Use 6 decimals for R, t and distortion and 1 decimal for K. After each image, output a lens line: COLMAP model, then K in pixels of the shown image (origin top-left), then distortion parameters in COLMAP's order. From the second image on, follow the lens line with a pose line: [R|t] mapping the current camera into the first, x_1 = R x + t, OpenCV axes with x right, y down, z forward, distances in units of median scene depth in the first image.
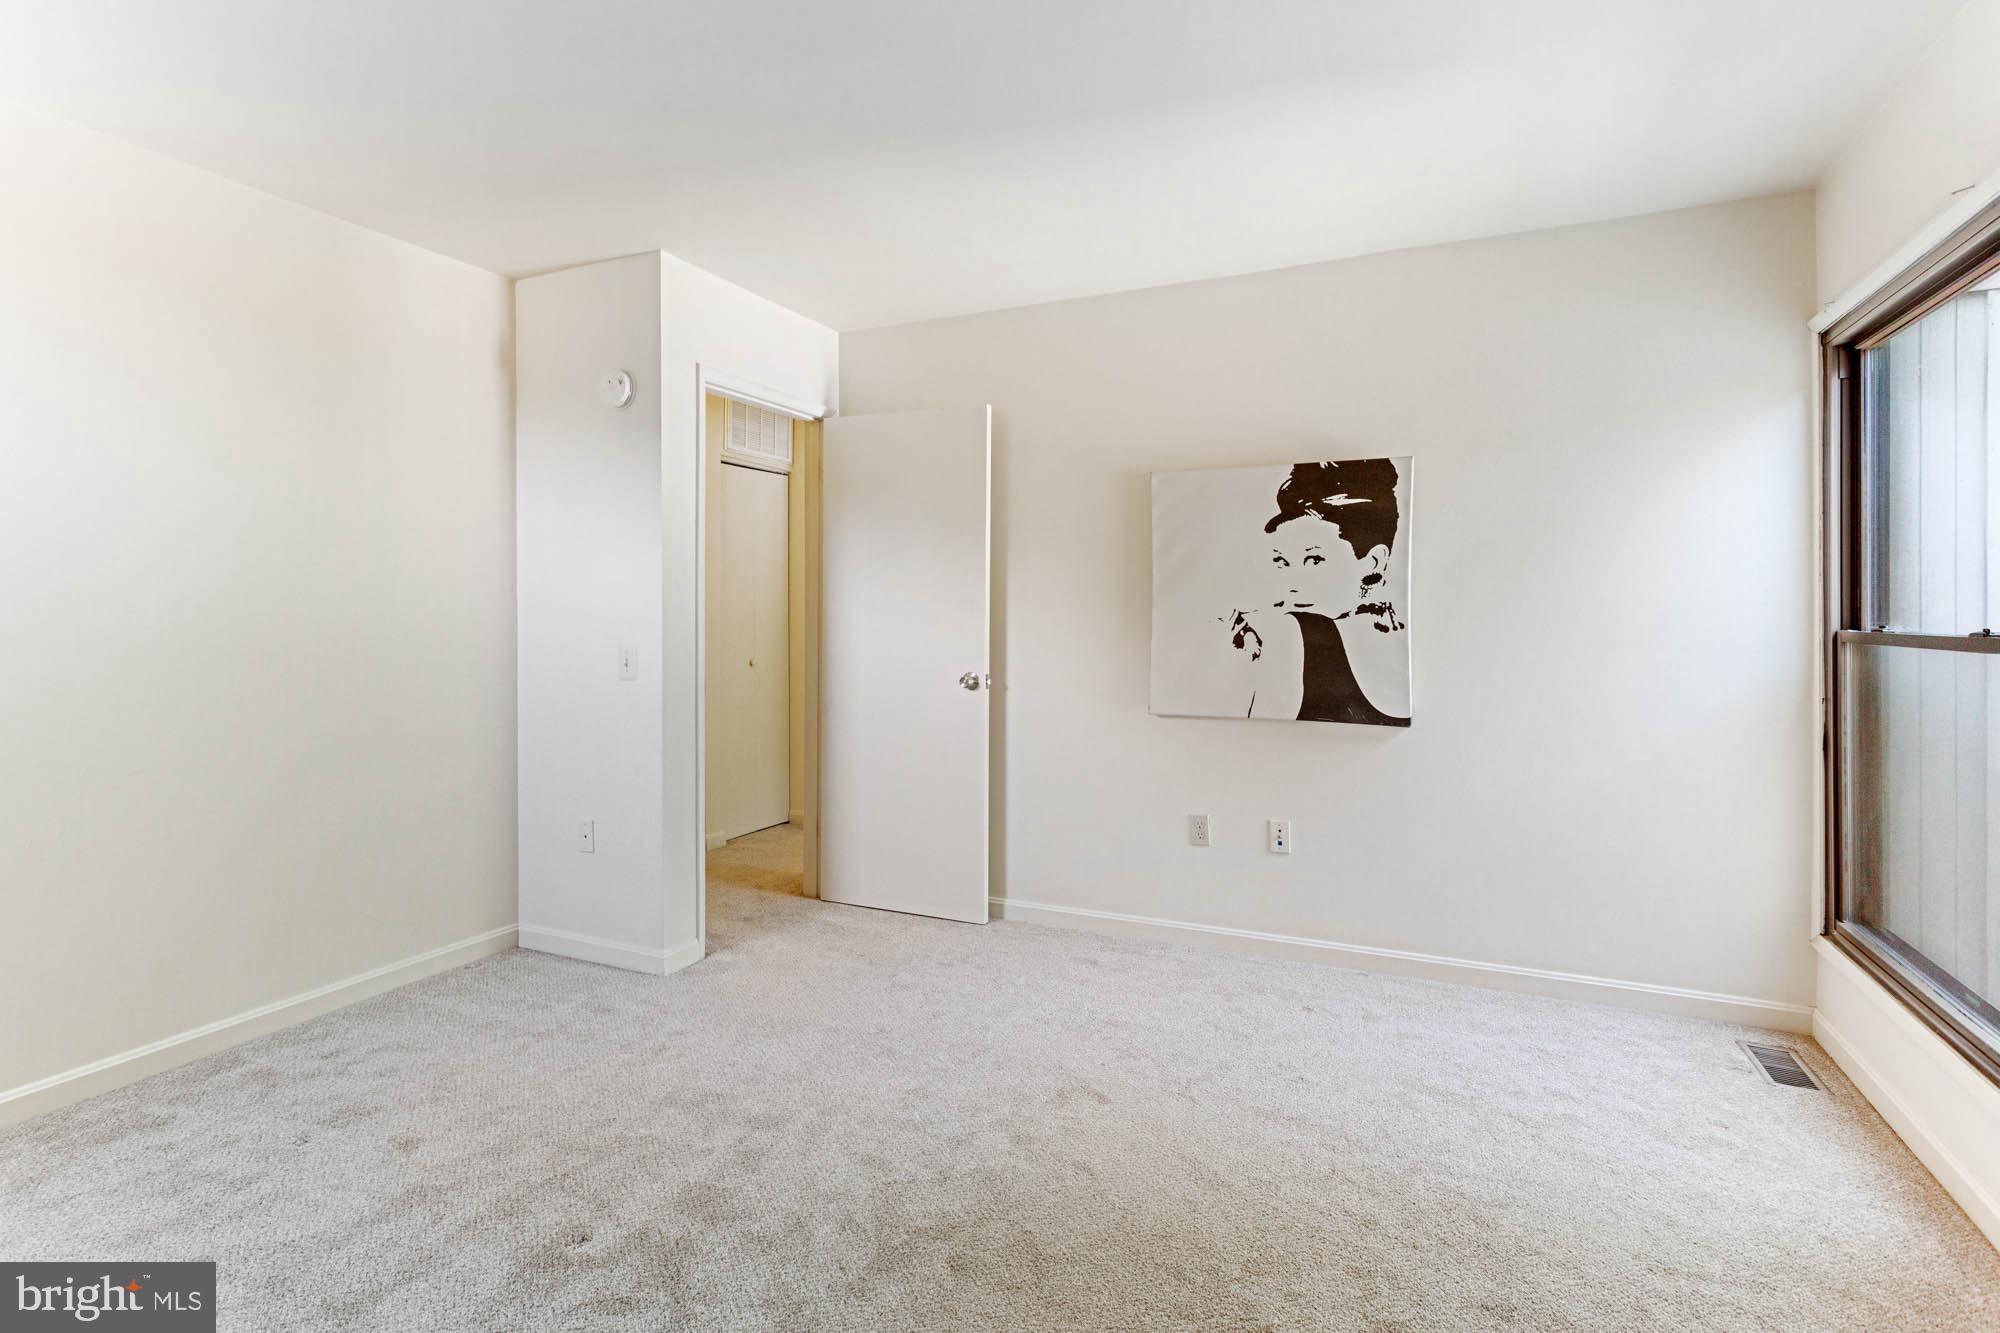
lens RADIAL K [[989.3, 0, 995.4], [0, 989.3, 605.0], [0, 0, 1]] dist [-0.000492, -0.000316]
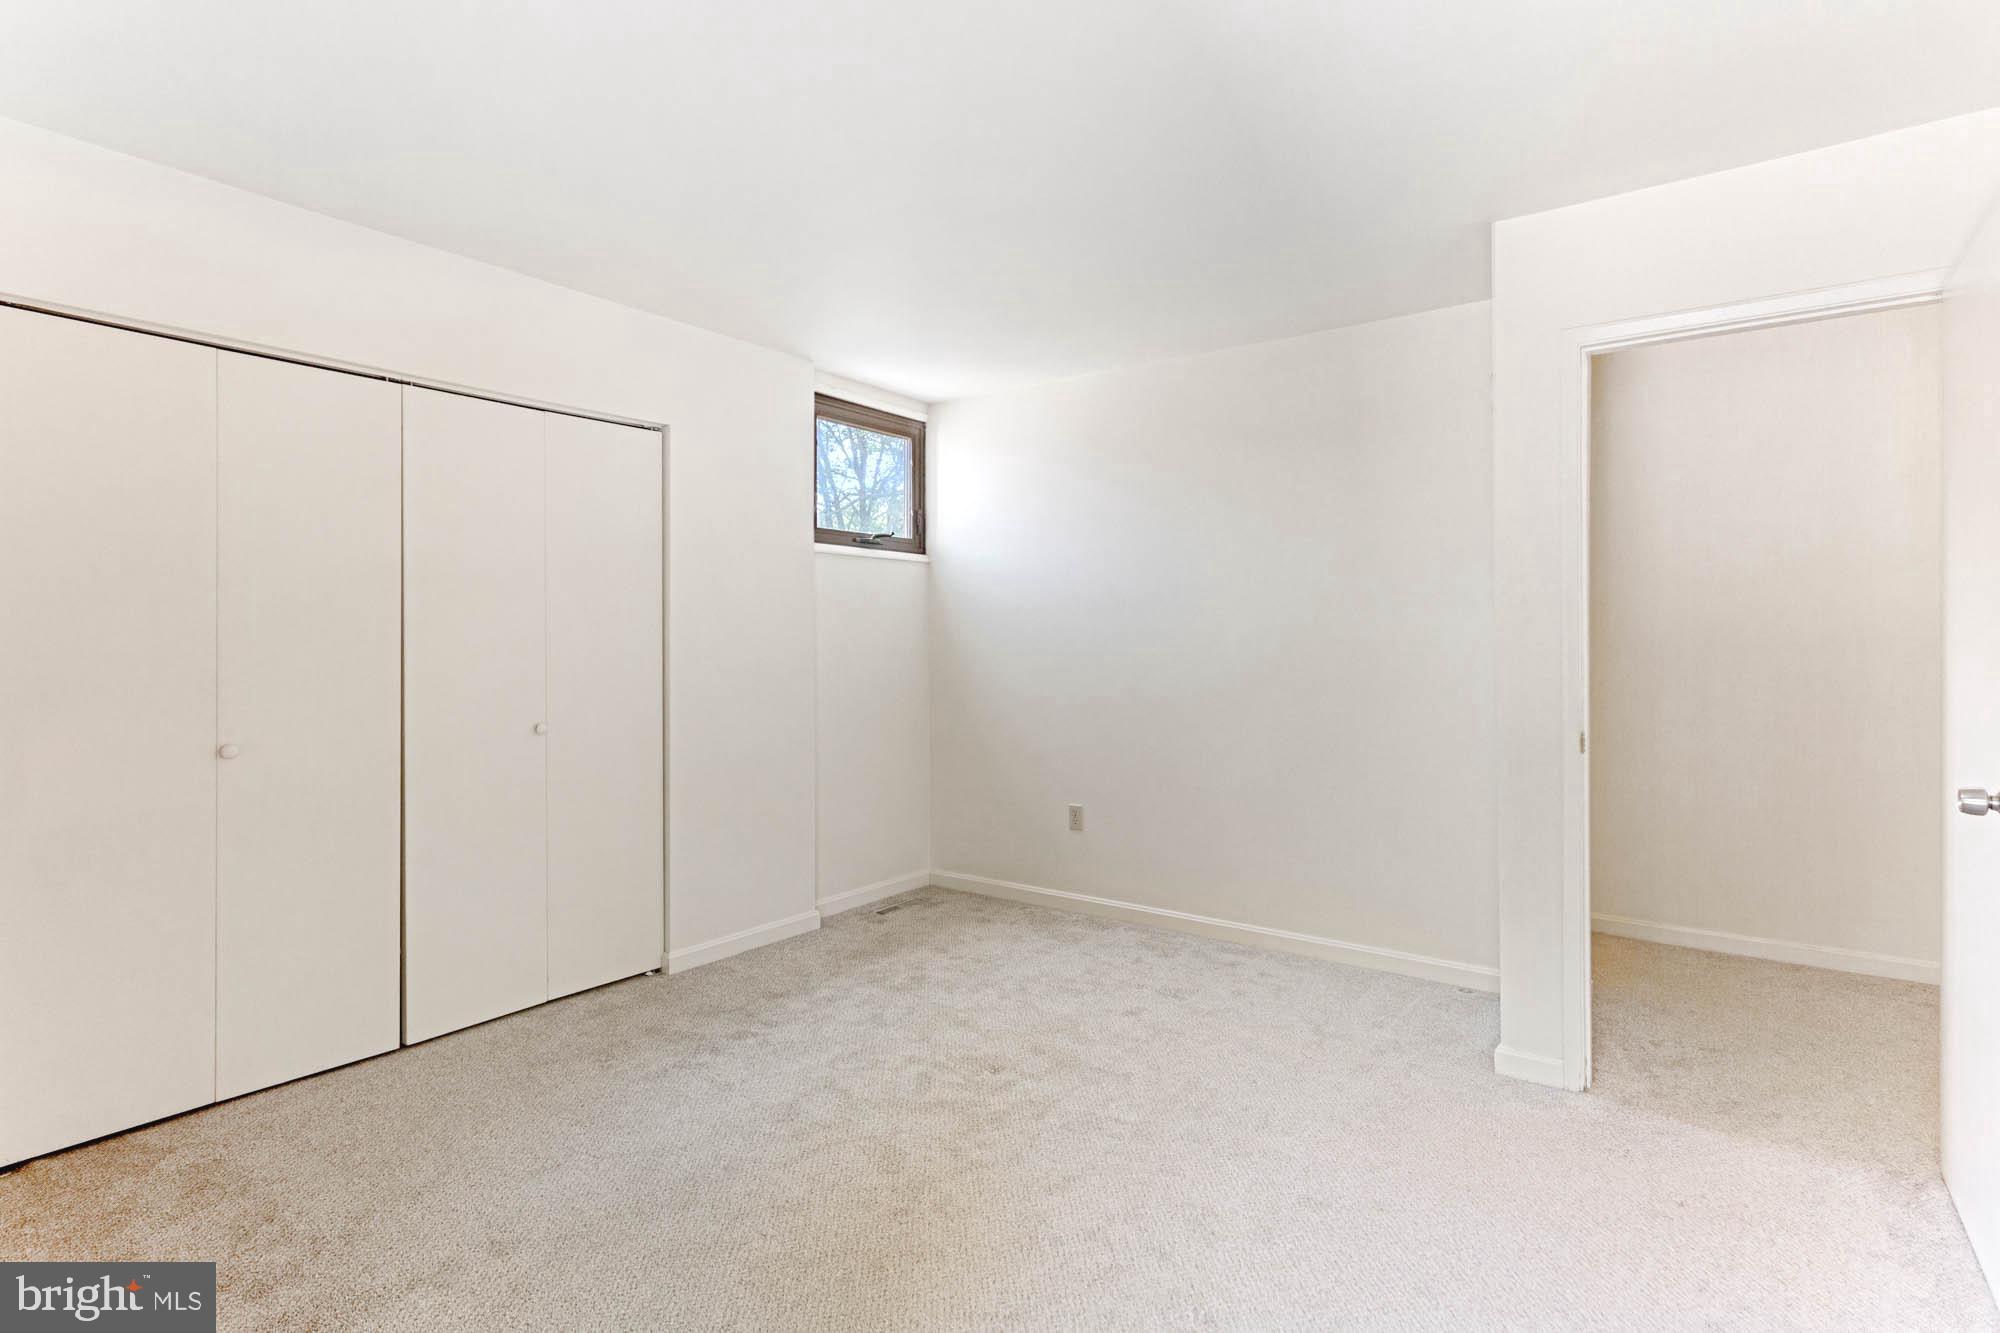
lens RADIAL K [[997.7, 0, 994.9], [0, 997.7, 629.2], [0, 0, 1]] dist [0.004804, 0.000203]
pose [[-0.214097, -0.011802, -0.976741, 0.589075], [0.007338, 0.999879, -0.013690, 0.001761], [0.976785, -0.010098, -0.213984, 0.749037]]
